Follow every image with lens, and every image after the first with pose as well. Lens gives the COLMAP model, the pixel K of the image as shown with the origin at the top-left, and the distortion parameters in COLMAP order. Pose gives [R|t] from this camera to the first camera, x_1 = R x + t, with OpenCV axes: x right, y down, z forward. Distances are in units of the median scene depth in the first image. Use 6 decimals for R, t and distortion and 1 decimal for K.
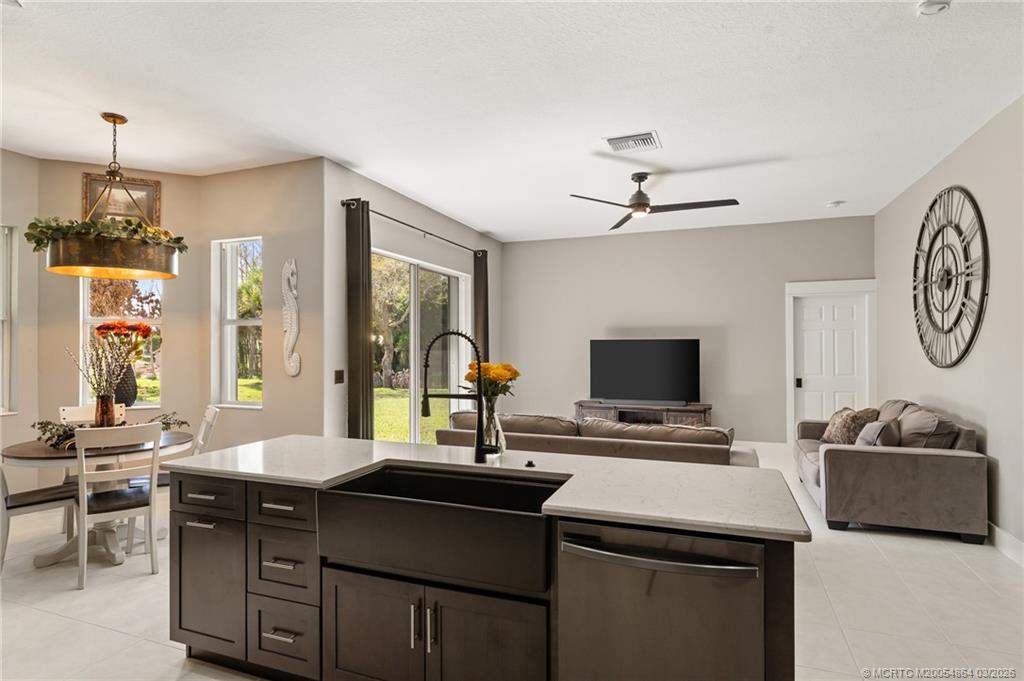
lens RADIAL K [[543.6, 0, 511.6], [0, 543.6, 341.9], [0, 0, 1]] dist [0.000800, 0.000423]
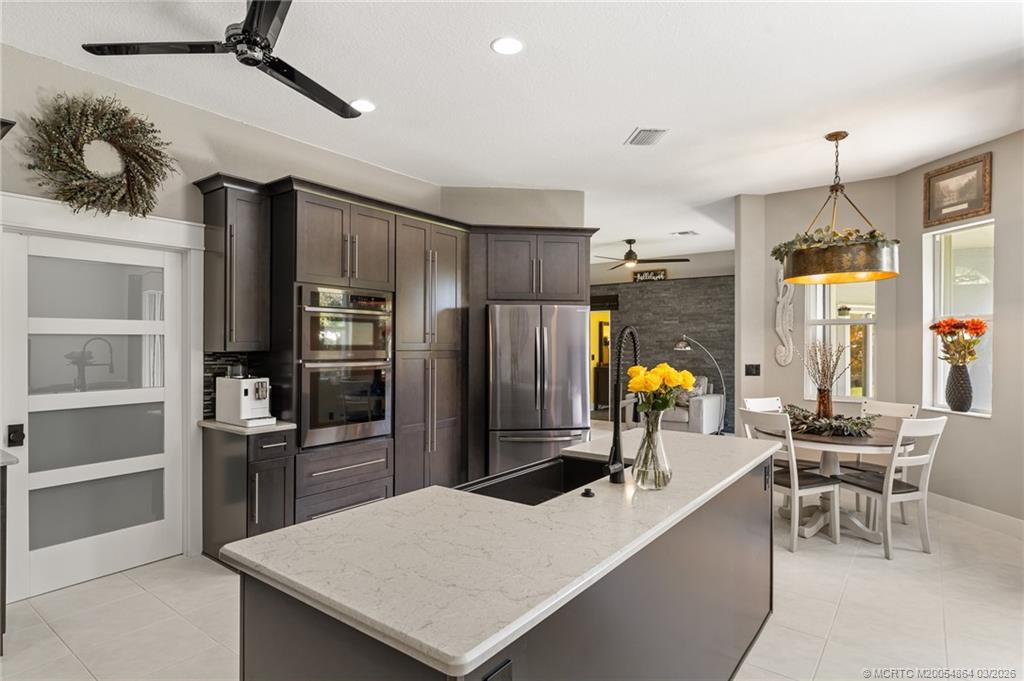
lens RADIAL K [[543.6, 0, 506.1], [0, 543.6, 345.5], [0, 0, 1]] dist [0.000800, 0.000423]
pose [[-0.279897, 0.000601, -0.960030, 0.383759], [0.005331, 0.999985, -0.000928, 0.004531], [0.960015, -0.005377, -0.279896, 0.511901]]
